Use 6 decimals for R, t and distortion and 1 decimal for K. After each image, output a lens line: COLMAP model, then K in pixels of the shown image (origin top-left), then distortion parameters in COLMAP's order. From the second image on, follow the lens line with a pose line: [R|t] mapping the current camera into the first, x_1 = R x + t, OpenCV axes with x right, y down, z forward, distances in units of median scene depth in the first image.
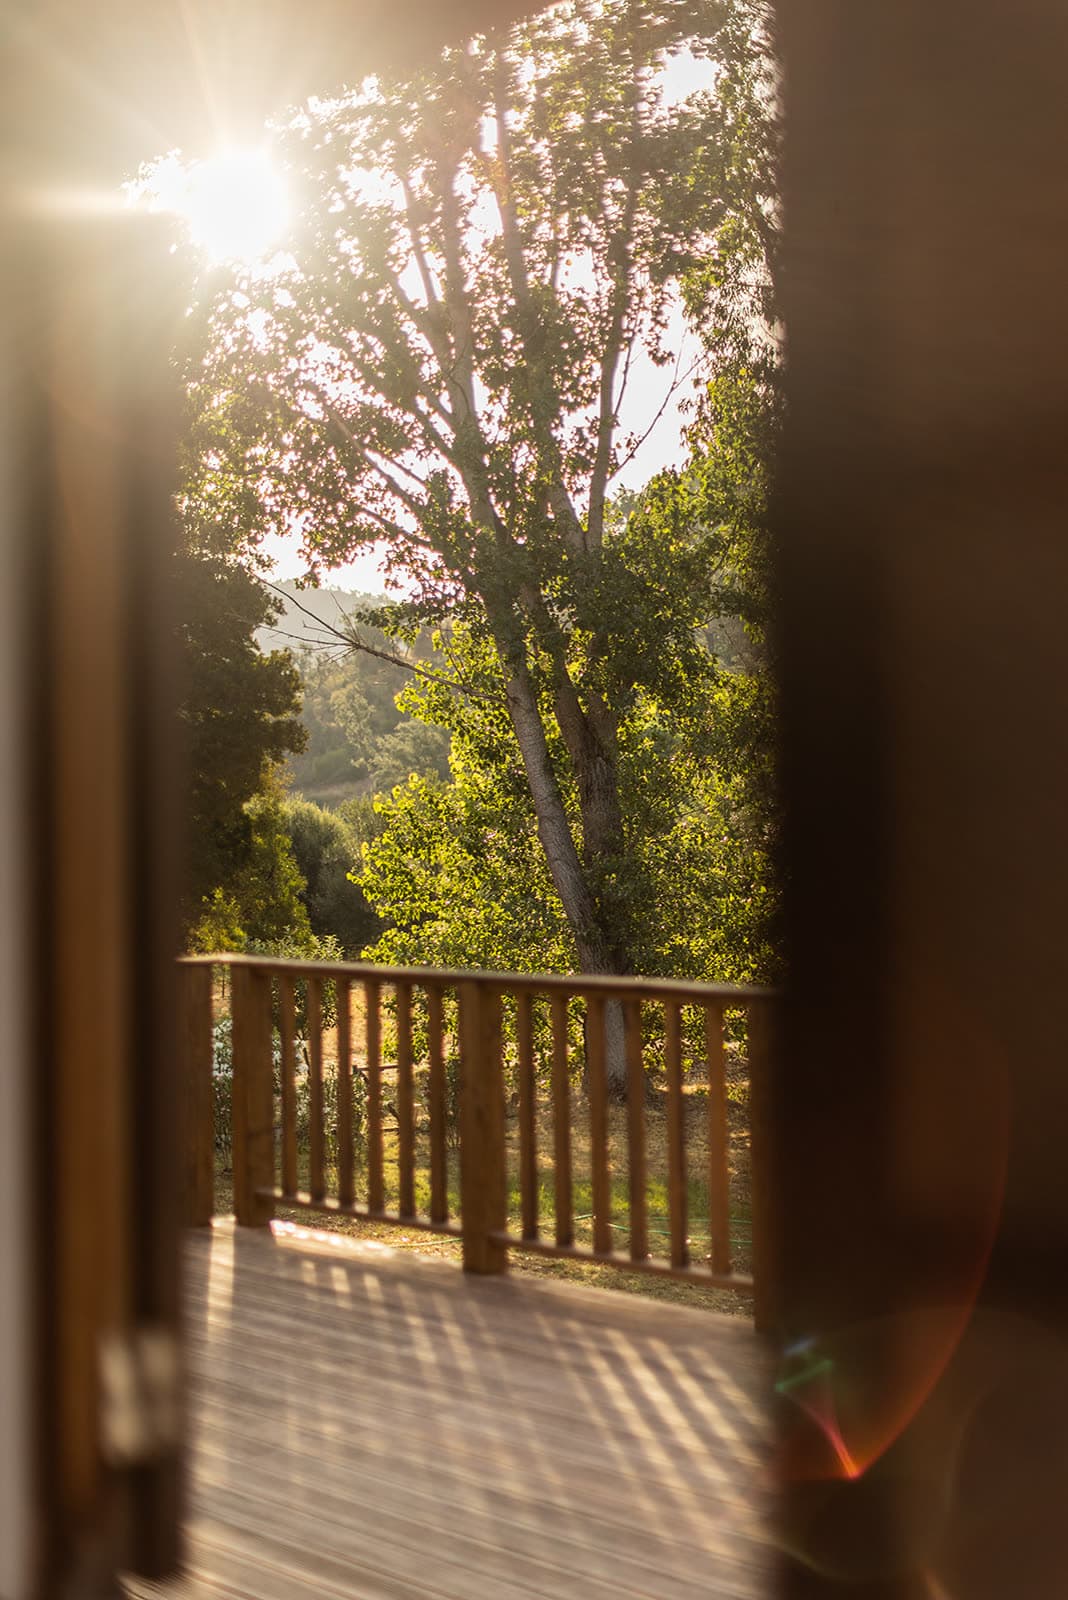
lens RADIAL K [[2797.3, 0, 530.1], [0, 2797.3, 804.4], [0, 0, 1]] dist [0.041591, 0.000000]
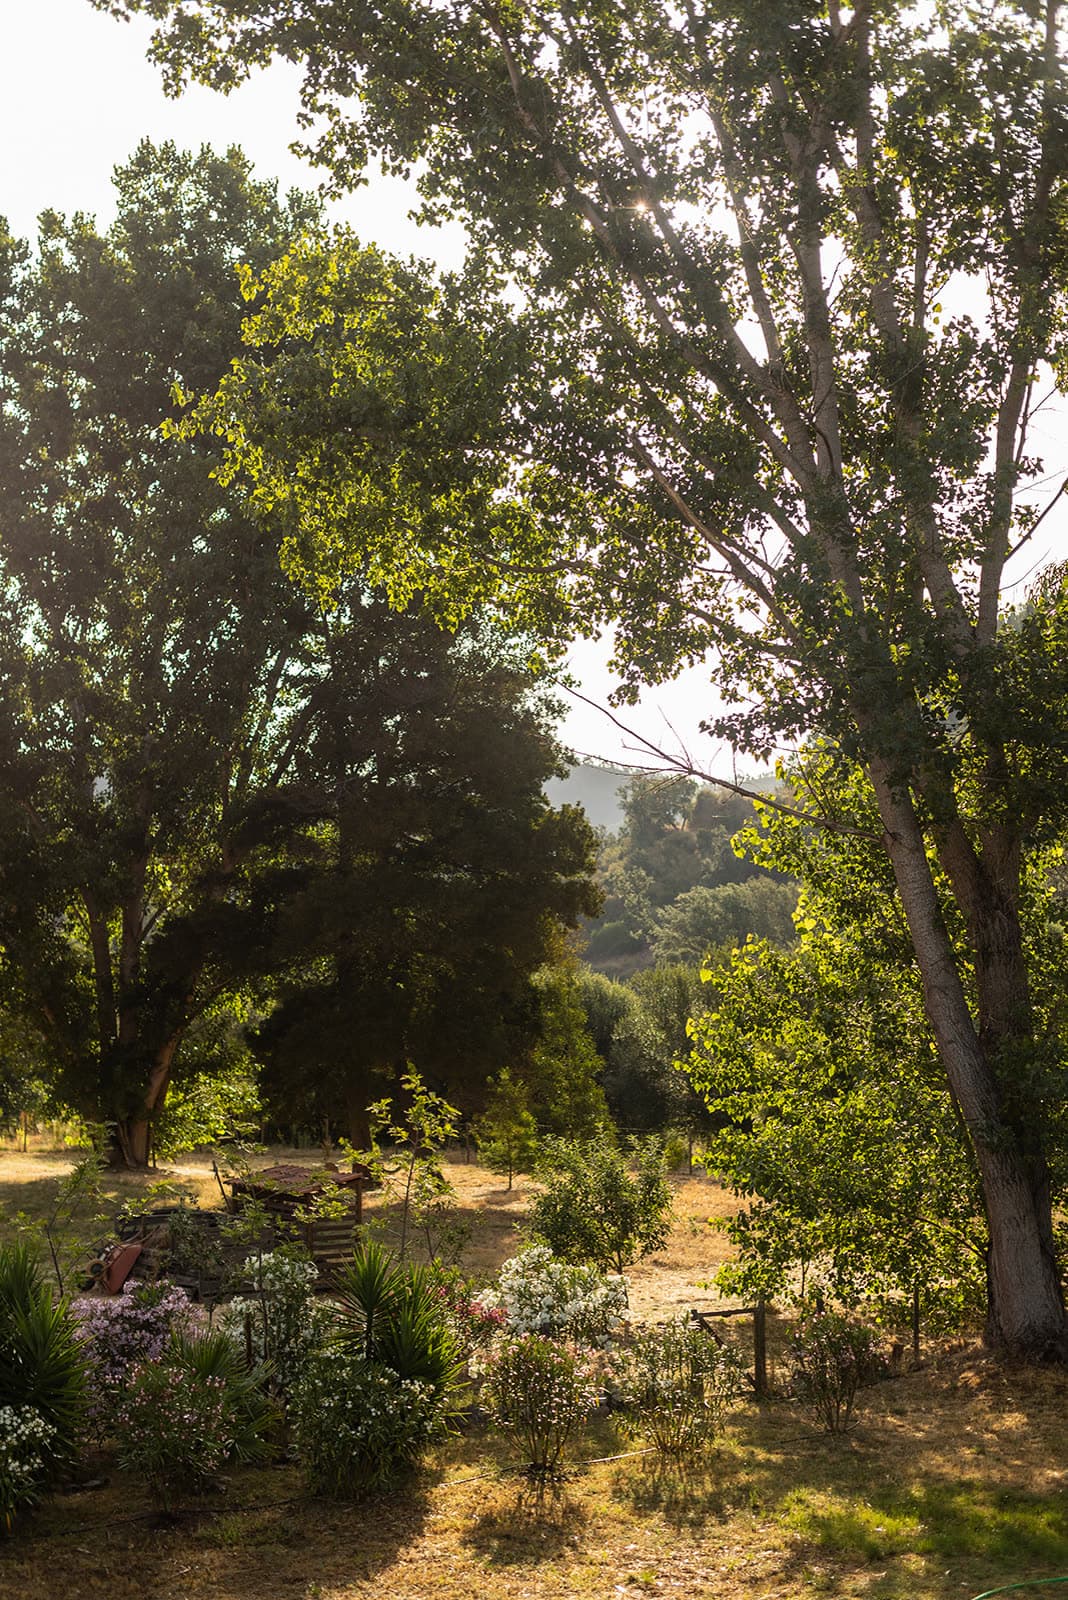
lens RADIAL K [[2797.3, 0, 537.3], [0, 2797.3, 800.5], [0, 0, 1]] dist [0.041591, 0.000000]
pose [[0.995375, -0.008527, -0.095686, -0.025865], [0.002489, 0.998008, -0.063045, 0.001363], [0.096033, 0.062515, 0.993413, 0.185146]]
